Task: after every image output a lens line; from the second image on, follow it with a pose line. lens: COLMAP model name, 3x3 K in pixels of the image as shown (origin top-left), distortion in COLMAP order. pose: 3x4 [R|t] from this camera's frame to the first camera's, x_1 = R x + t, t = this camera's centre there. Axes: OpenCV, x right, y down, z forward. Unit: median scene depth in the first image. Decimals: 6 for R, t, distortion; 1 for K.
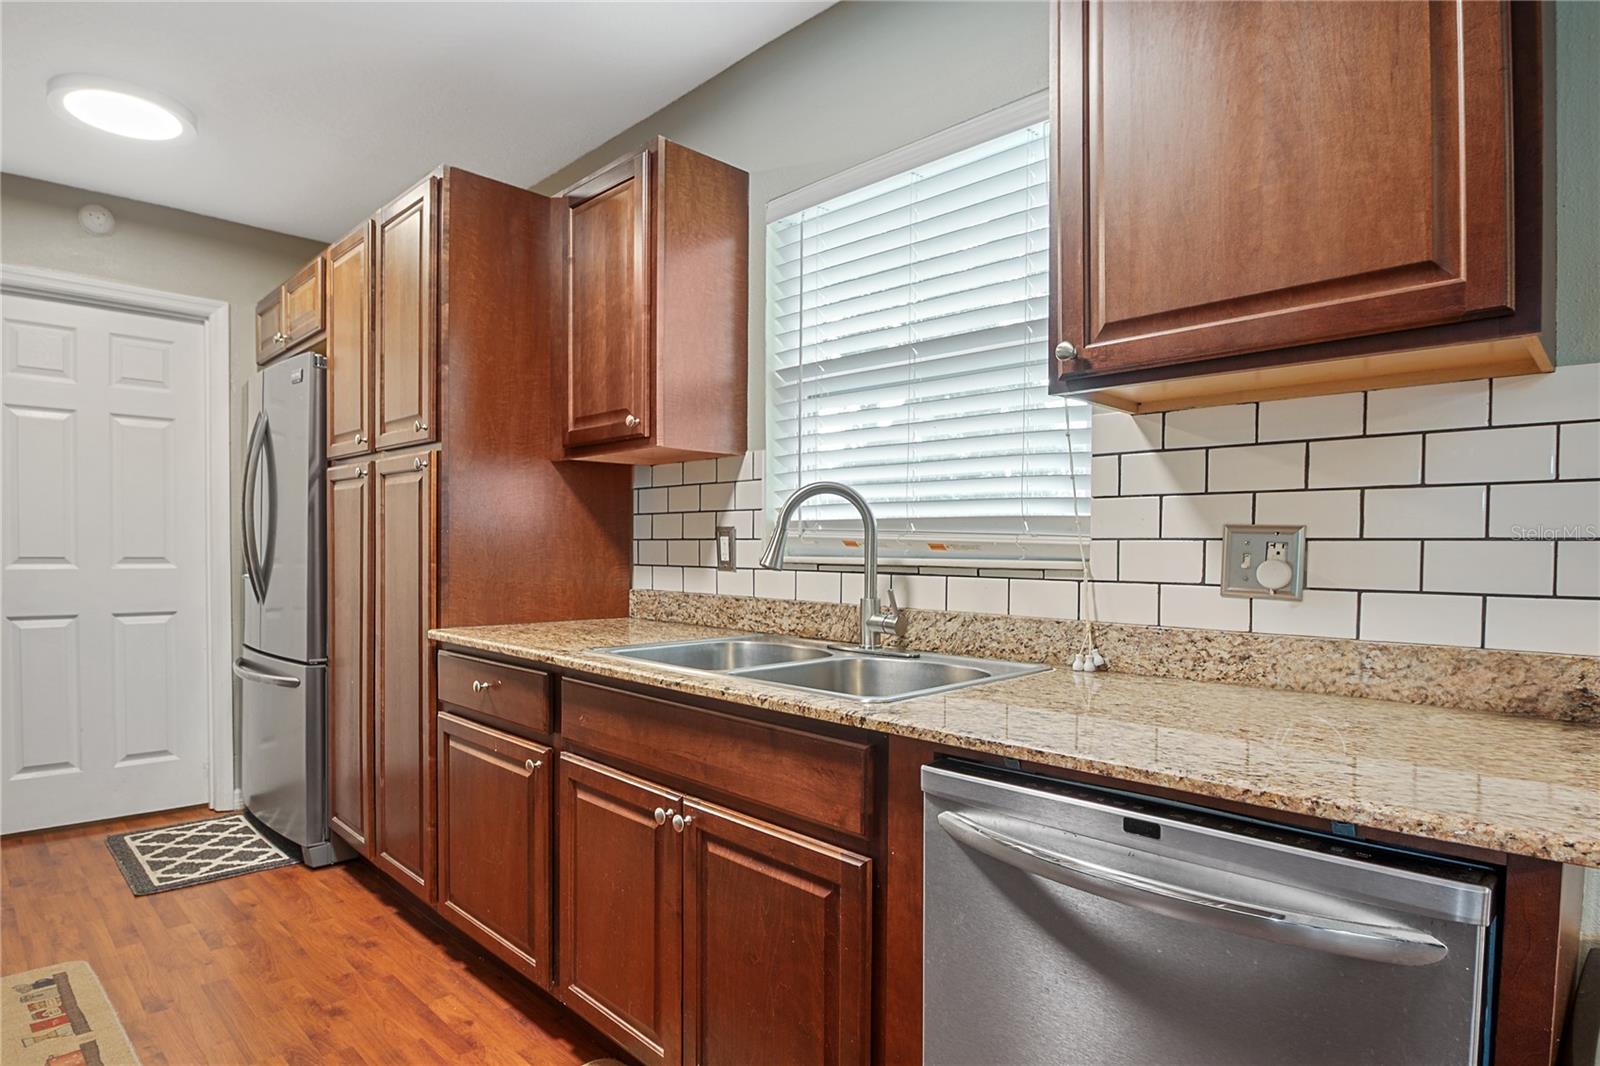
lens RADIAL K [[873.9, 0, 796.0], [0, 873.9, 551.4], [0, 0, 1]] dist [-0.013487, 0.000406]
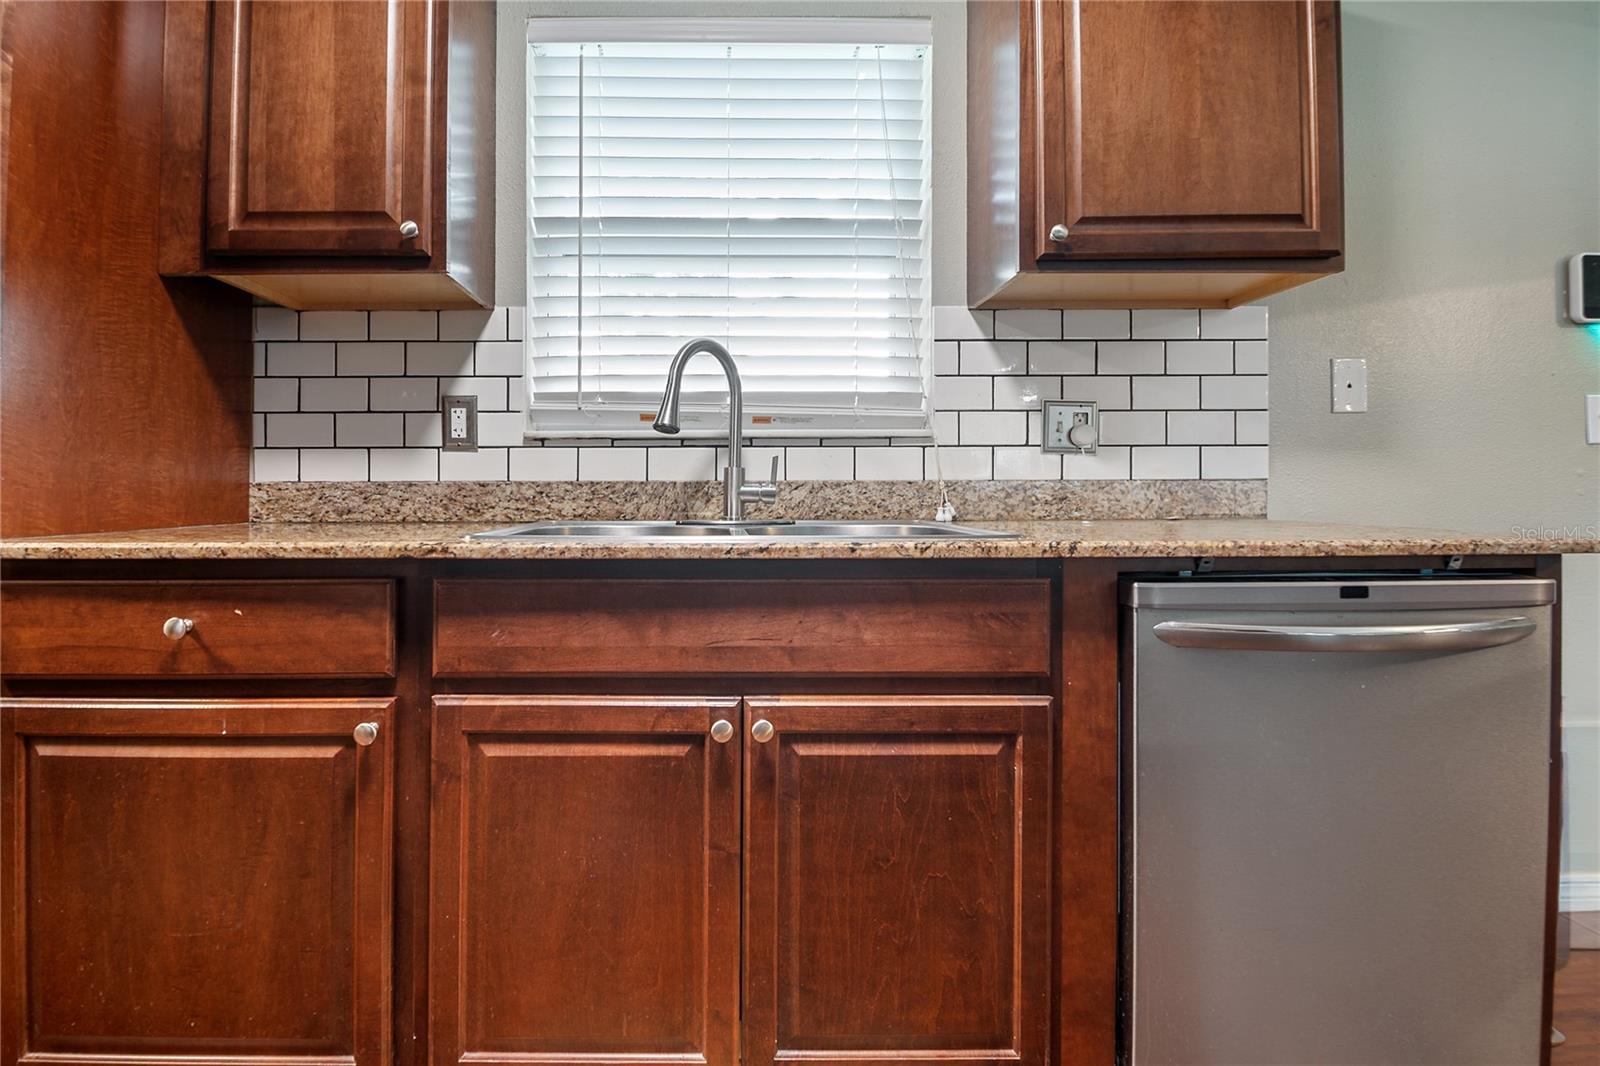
lens RADIAL K [[726.3, 0, 800.1], [0, 726.3, 466.7], [0, 0, 1]] dist [-0.000136, -0.000325]
pose [[0.695523, 0.003840, 0.718494, -0.458480], [0.013224, 0.999748, -0.018144, 0.071428], [-0.718382, 0.022121, 0.695297, 0.415636]]
